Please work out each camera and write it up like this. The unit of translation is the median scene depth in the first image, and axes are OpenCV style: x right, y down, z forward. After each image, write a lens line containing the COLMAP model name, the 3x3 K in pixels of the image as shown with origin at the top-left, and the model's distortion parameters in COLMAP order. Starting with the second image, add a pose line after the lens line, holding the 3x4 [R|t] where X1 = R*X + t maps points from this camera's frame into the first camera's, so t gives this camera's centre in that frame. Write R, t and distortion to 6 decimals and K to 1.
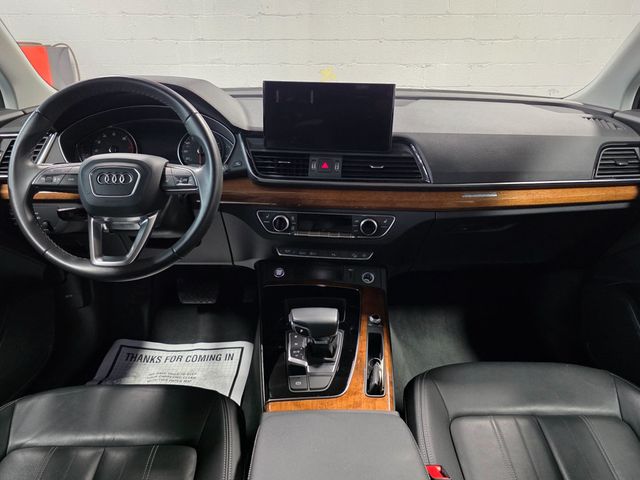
lens RADIAL K [[466.9, 0, 320.0], [0, 466.9, 240.0], [0, 0, 1]] dist [0.059109, -0.000560]
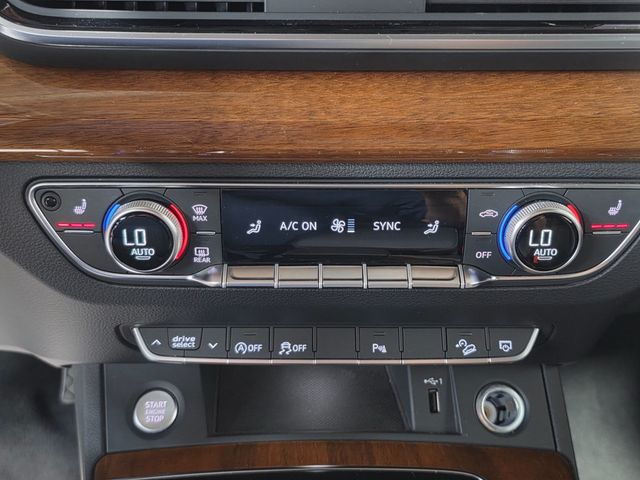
lens RADIAL K [[747.3, 0, 320.0], [0, 747.3, 240.0], [0, 0, 1]] dist [0.106673, -0.014008]
pose [[0.991626, -0.058839, 0.114959, -0.043336], [0.043736, 0.990583, 0.129739, -0.077031], [-0.121510, -0.123625, 0.984862, 0.644338]]
